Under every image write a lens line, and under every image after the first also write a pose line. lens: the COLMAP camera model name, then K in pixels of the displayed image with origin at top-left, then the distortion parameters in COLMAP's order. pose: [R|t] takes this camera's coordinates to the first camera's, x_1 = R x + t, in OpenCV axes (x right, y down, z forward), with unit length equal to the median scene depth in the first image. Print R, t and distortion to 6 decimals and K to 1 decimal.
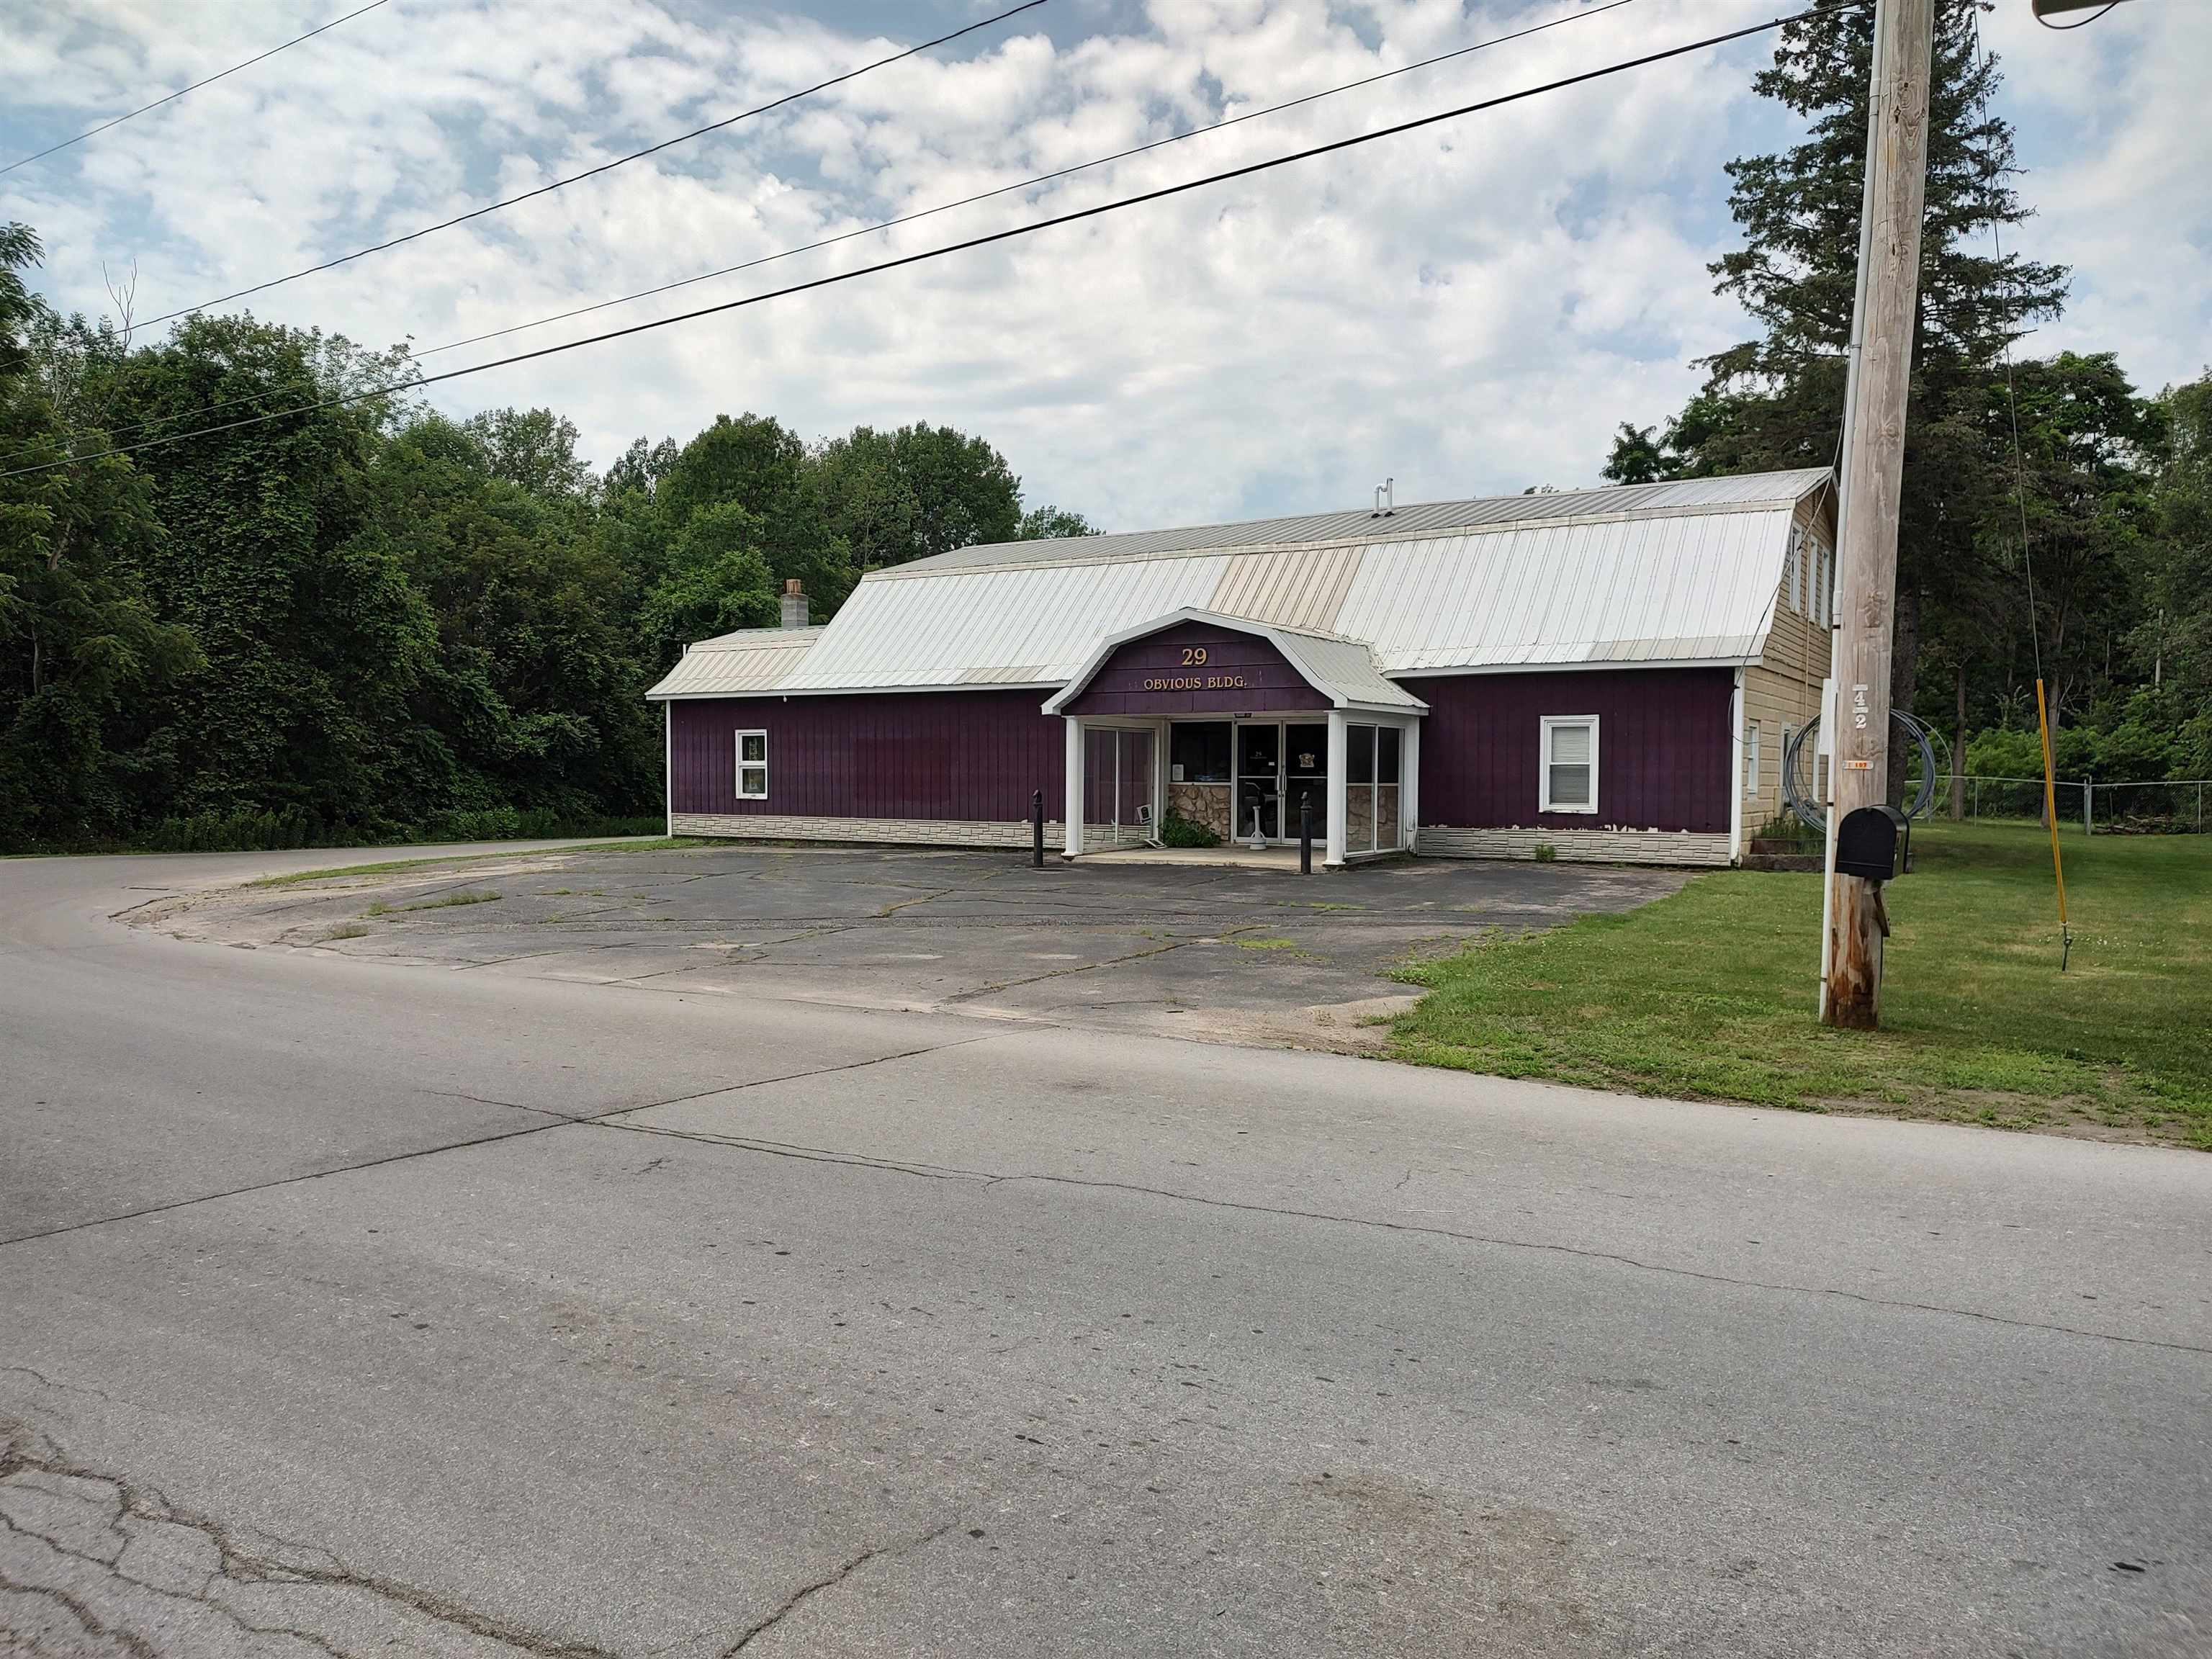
lens RADIAL K [[1607.4, 0, 1106.0], [0, 1607.4, 829.5], [0, 0, 1]] dist [0.025896, -0.001217]
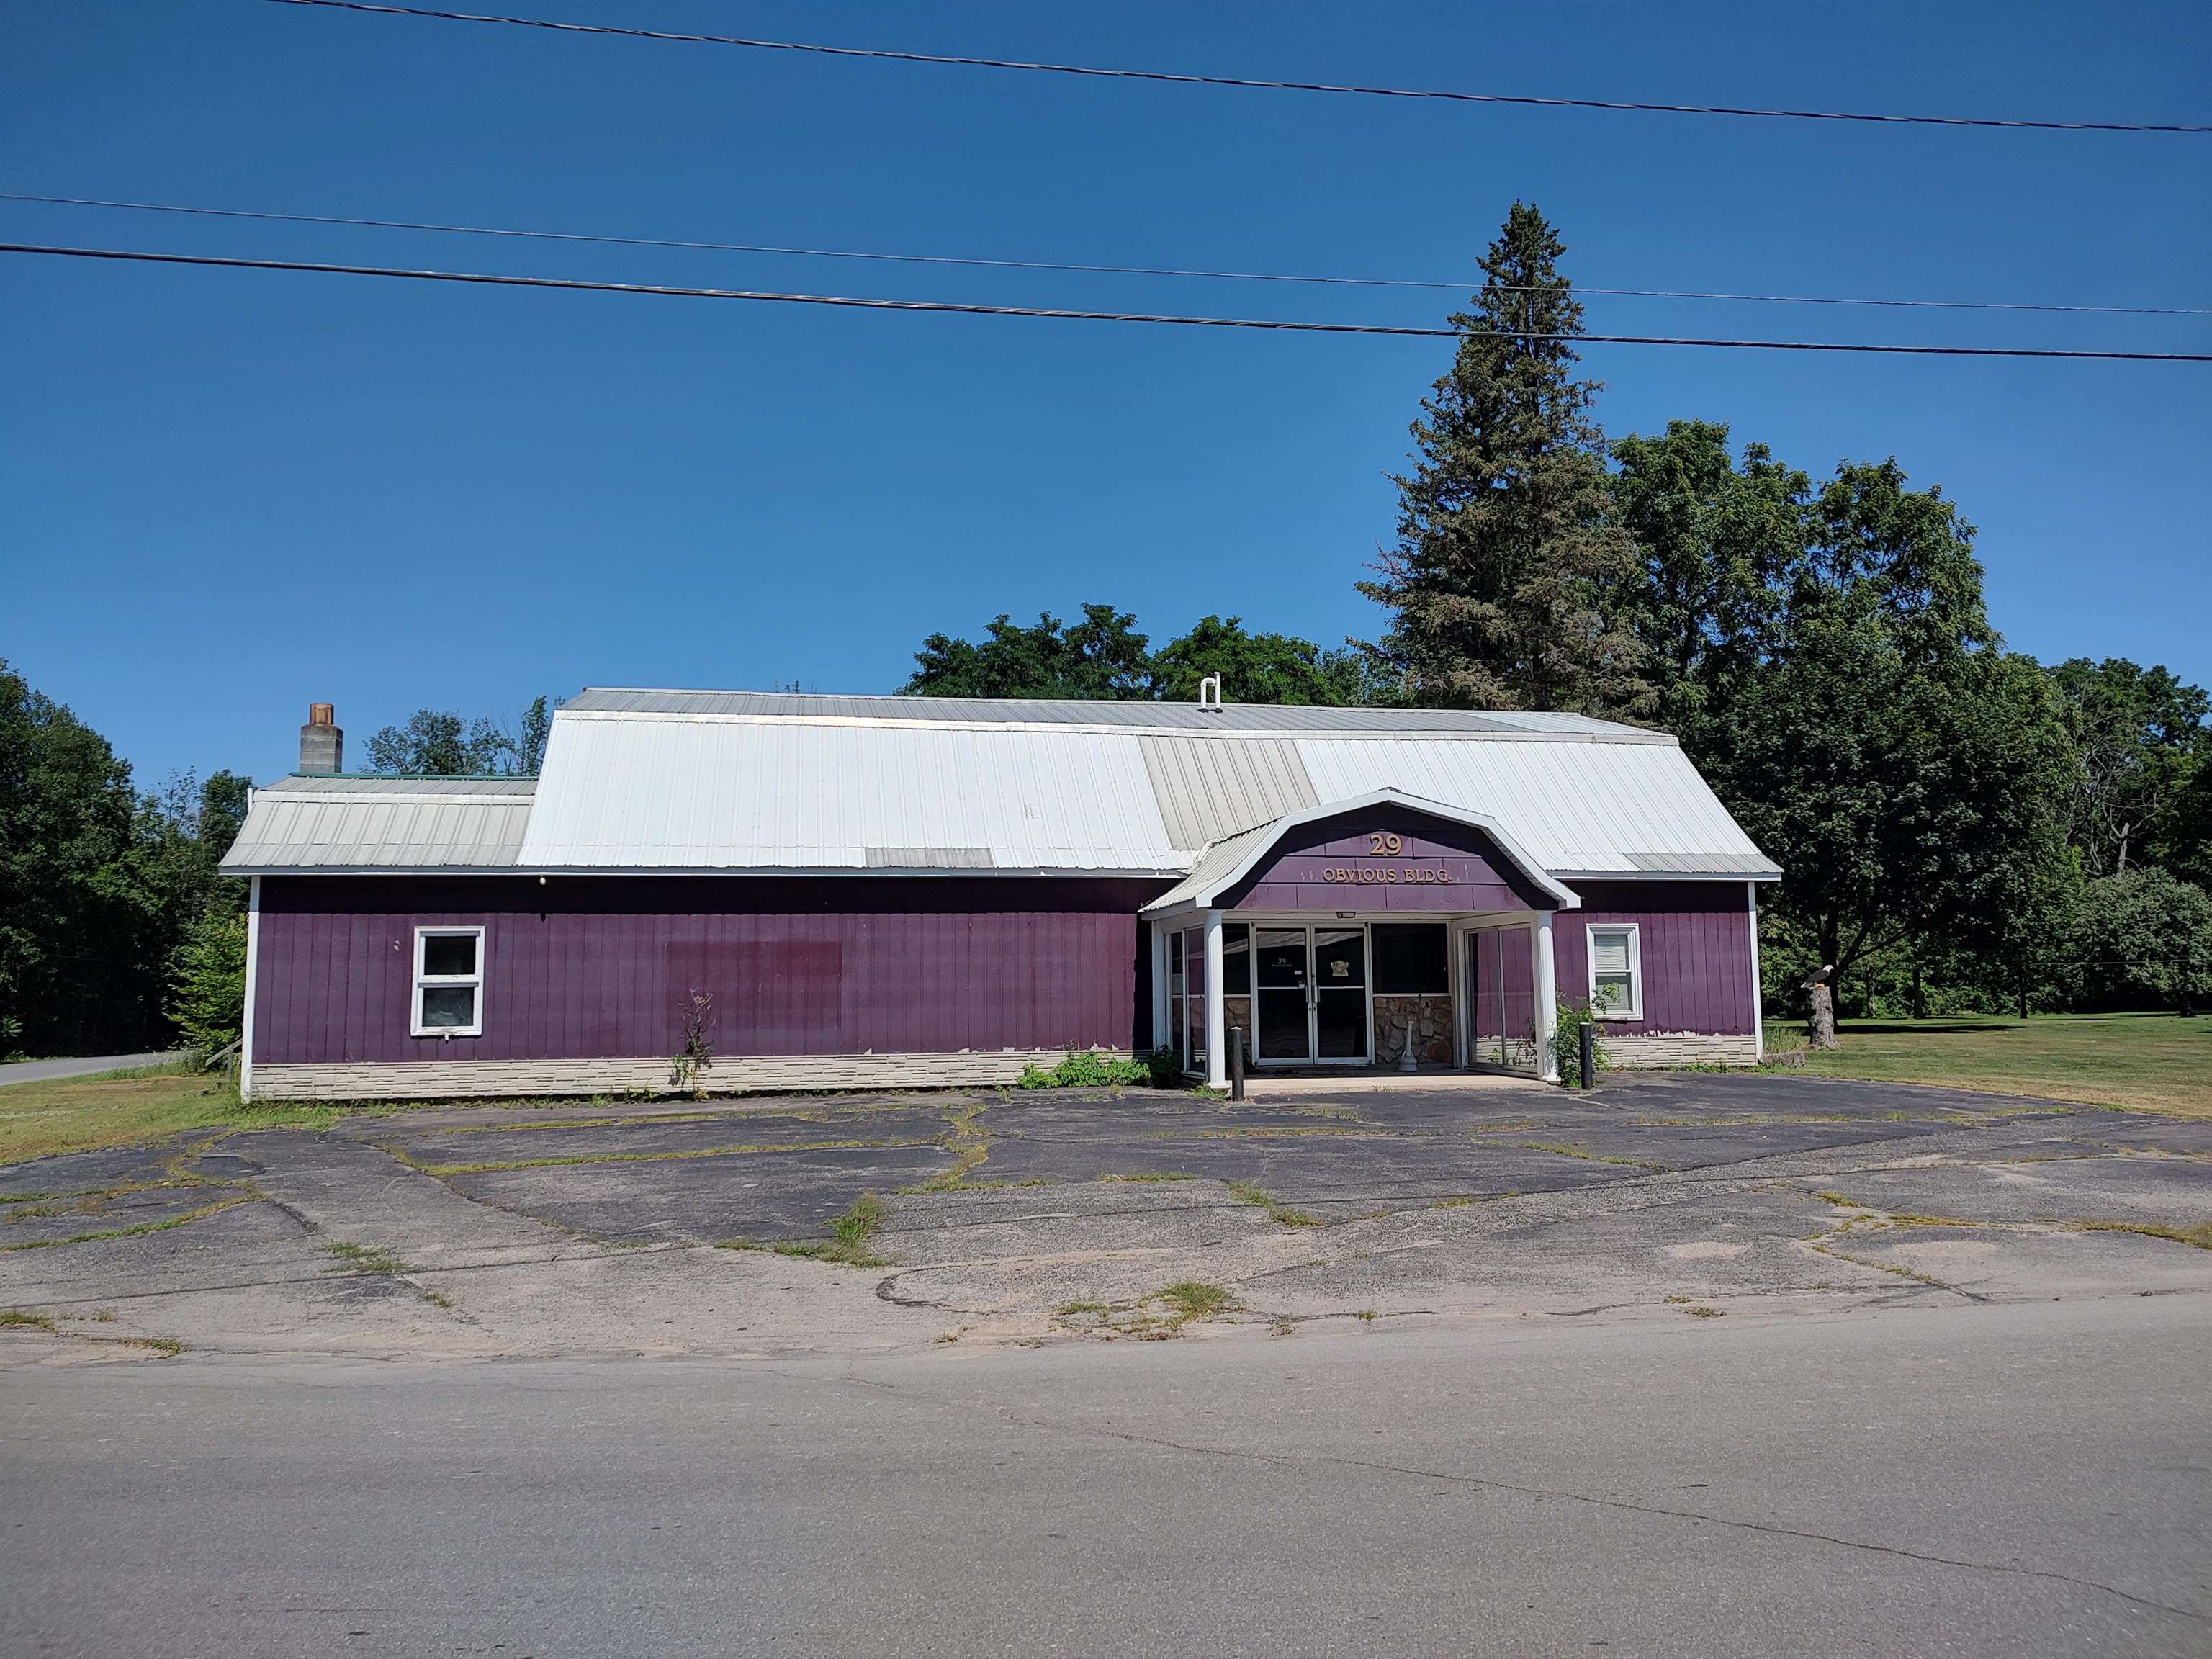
lens RADIAL K [[1607.4, 0, 1106.0], [0, 1607.4, 829.5], [0, 0, 1]] dist [0.025896, -0.001217]
pose [[0.732374, 0.057249, 0.678491, -0.564225], [0.034784, 0.992012, -0.121249, -0.015443], [-0.680013, 0.112400, 0.724533, 0.423164]]
